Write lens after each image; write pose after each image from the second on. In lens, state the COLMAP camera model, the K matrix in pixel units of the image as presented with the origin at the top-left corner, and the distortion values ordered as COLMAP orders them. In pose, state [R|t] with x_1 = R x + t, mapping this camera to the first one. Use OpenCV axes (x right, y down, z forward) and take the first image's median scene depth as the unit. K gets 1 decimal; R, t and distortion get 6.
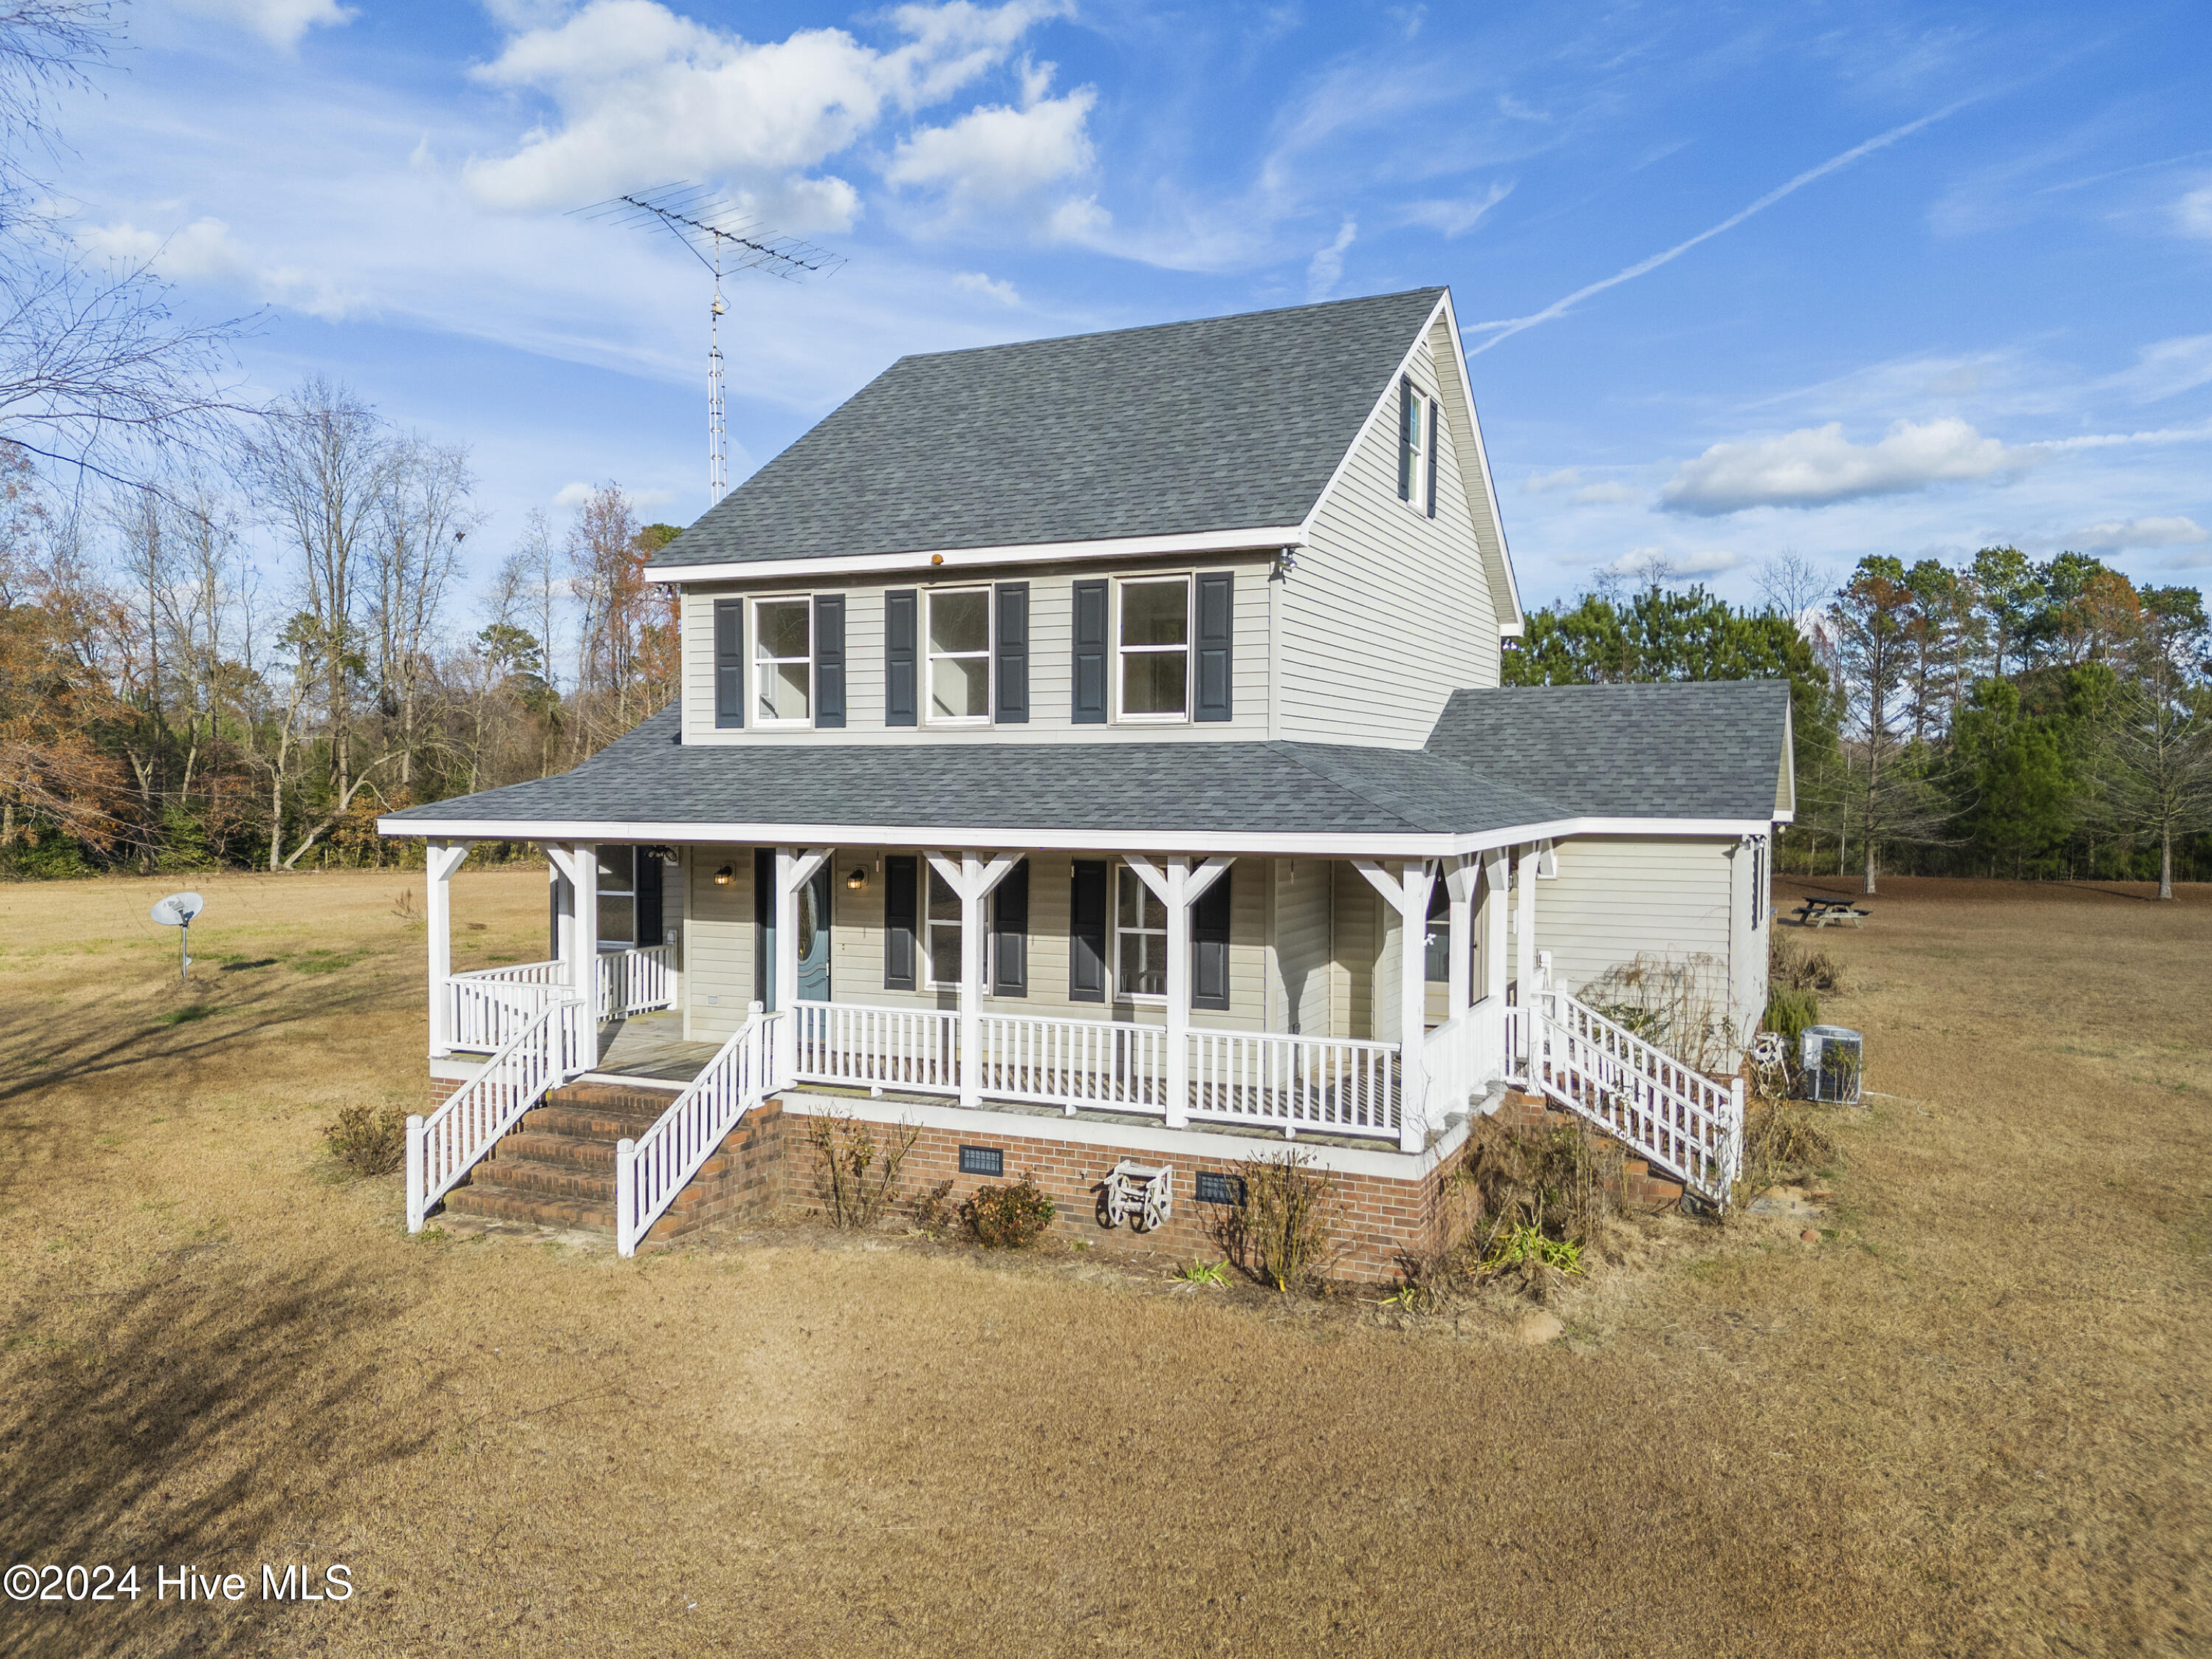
lens RADIAL K [[1550.7, 0, 1116.2], [0, 1550.7, 829.0], [0, 0, 1]] dist [0.005891, 0.000191]
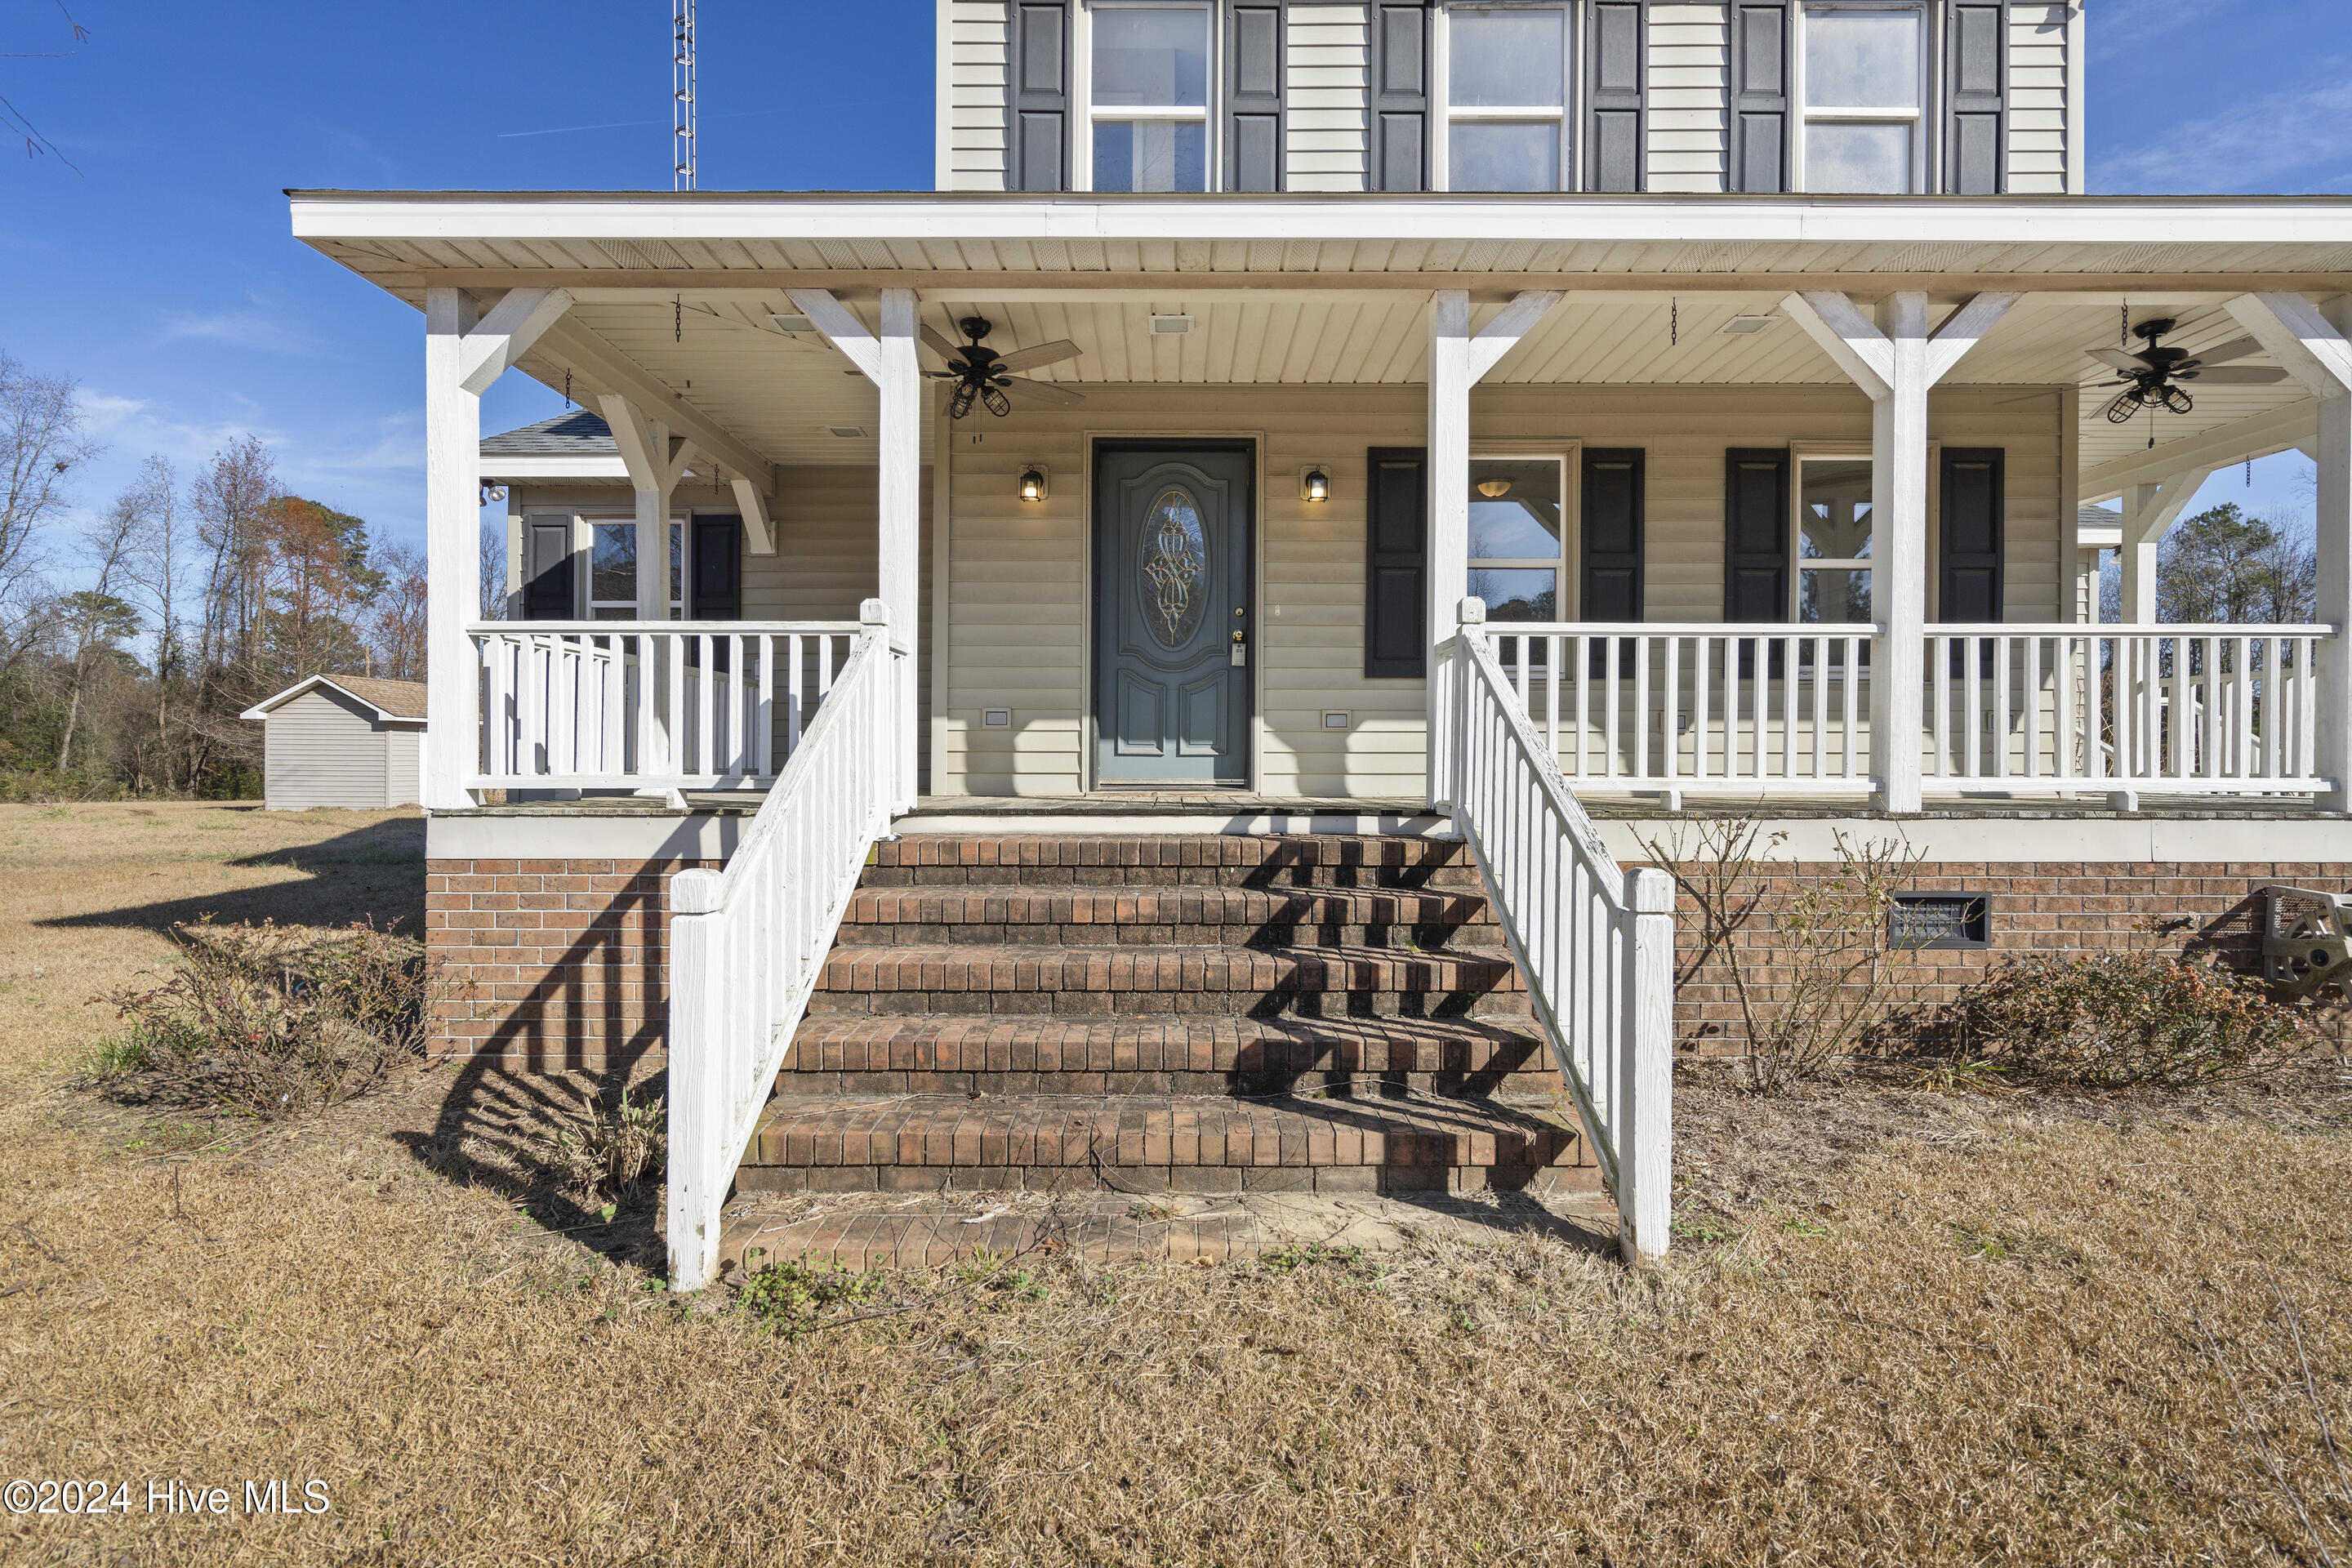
lens RADIAL K [[1074.8, 0, 1160.9], [0, 1074.8, 774.7], [0, 0, 1]] dist [-0.001337, 0.001190]
pose [[0.917871, -0.003845, 0.396861, -0.376641], [0.005926, 0.999974, -0.004017, 0.139792], [-0.396836, 0.006039, 0.917870, 0.655281]]
